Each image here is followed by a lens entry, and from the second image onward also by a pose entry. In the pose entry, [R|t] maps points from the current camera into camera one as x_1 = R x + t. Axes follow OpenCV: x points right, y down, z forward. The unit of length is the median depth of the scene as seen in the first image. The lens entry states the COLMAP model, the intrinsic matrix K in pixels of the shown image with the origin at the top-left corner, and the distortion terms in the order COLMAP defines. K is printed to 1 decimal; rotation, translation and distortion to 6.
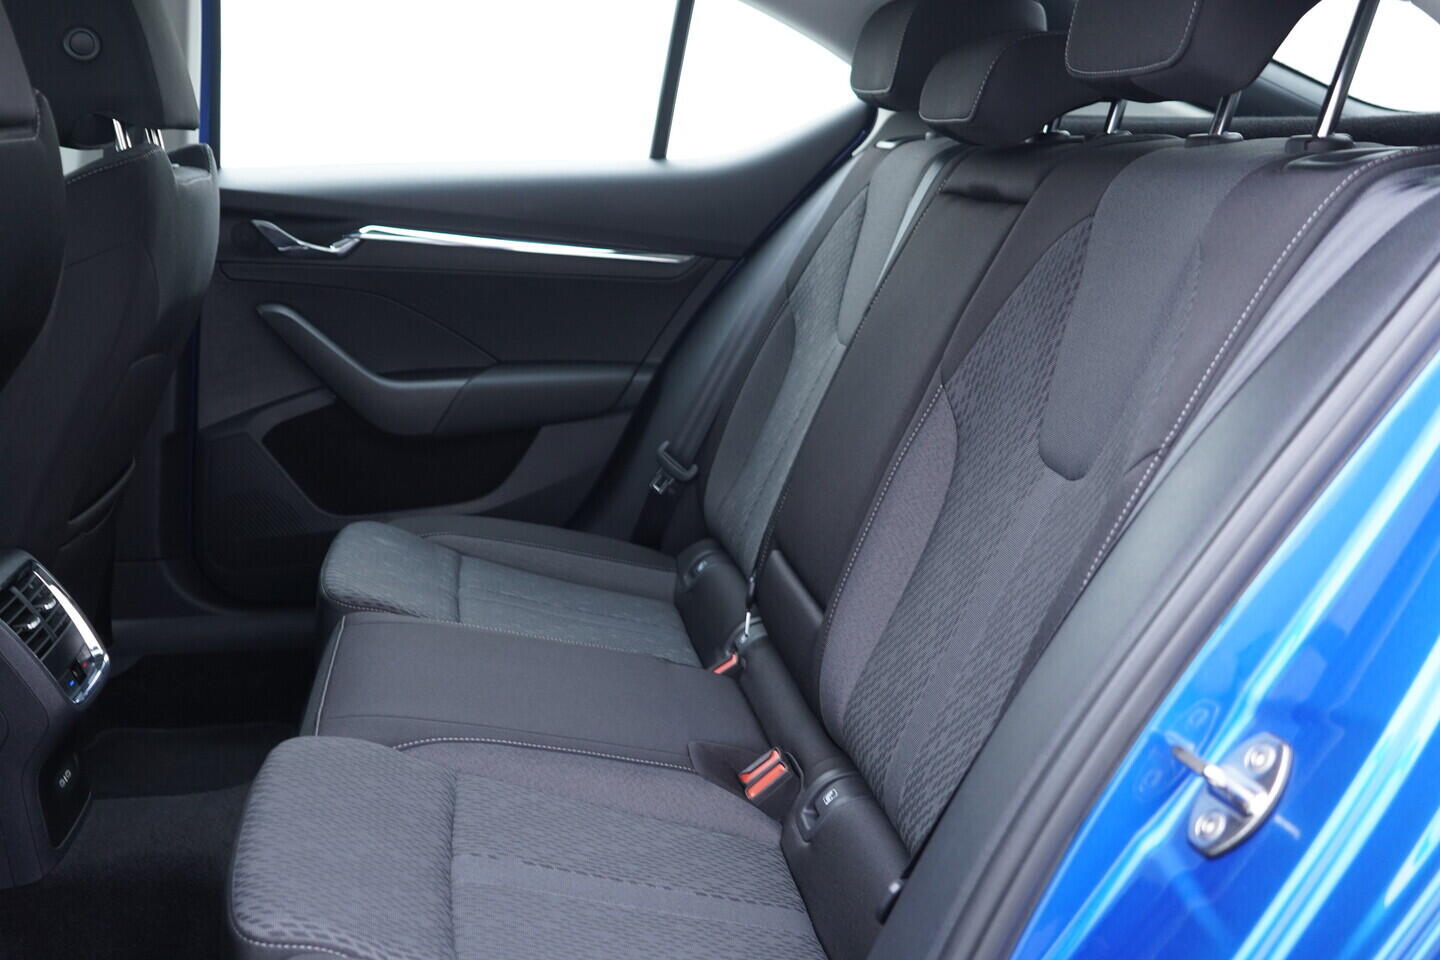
lens RADIAL K [[1481.2, 0, 720.6], [0, 1481.2, 481.8], [0, 0, 1]] dist [0.015116, 0.000000]
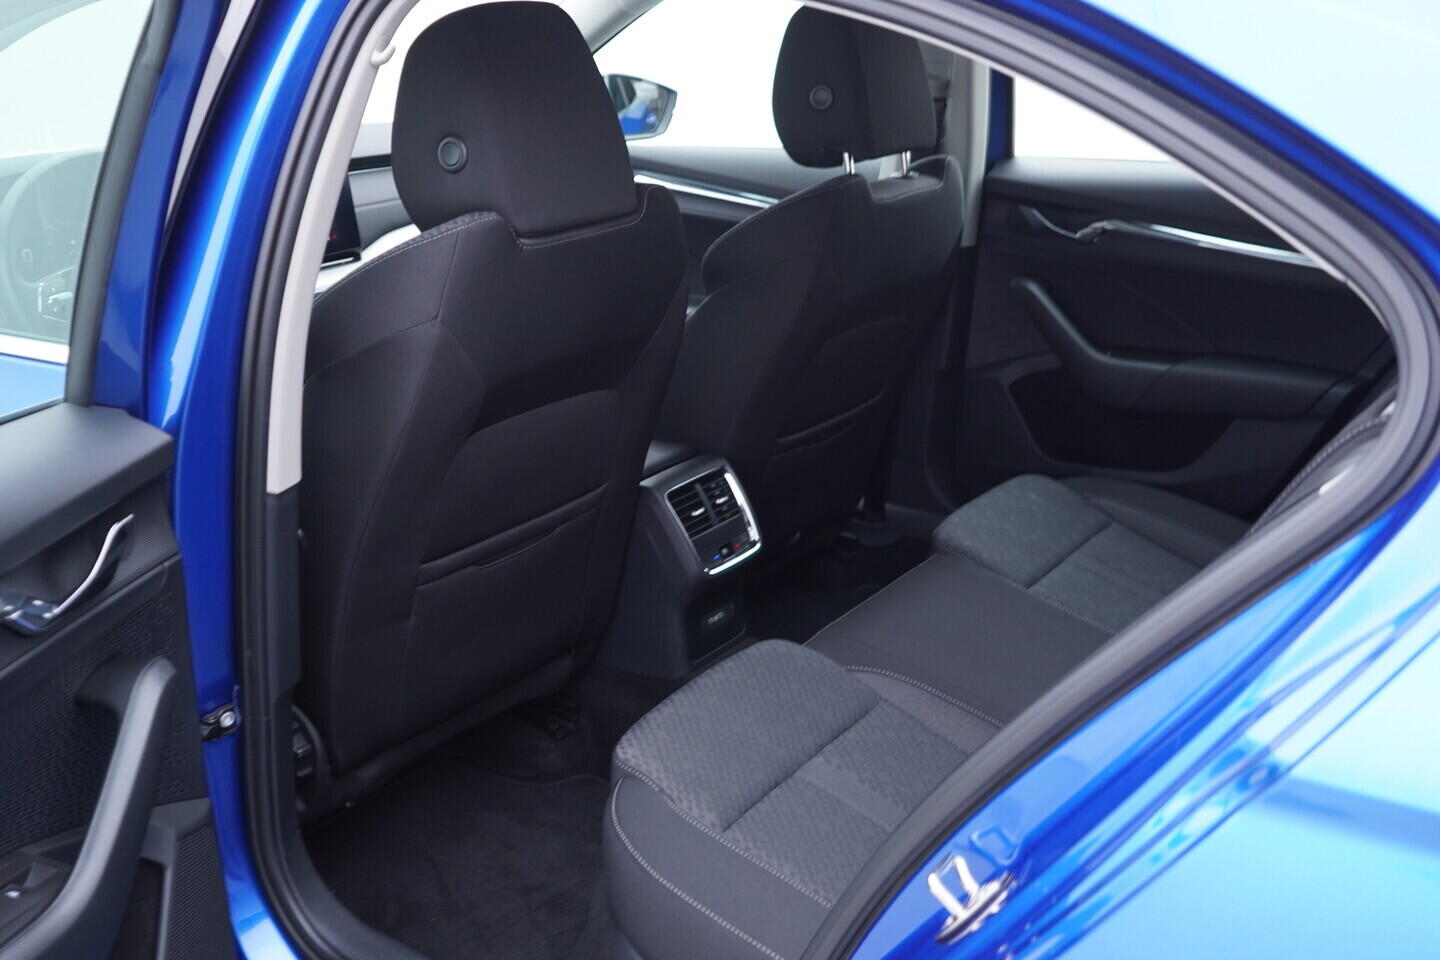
lens RADIAL K [[1481.2, 0, 719.5], [0, 1481.2, 478.6], [0, 0, 1]] dist [0.015116, 0.000000]
pose [[0.710881, 0.218299, -0.668576, 0.371952], [-0.145969, 0.975706, 0.163376, -0.126922], [0.687998, -0.018550, 0.725476, -0.034051]]
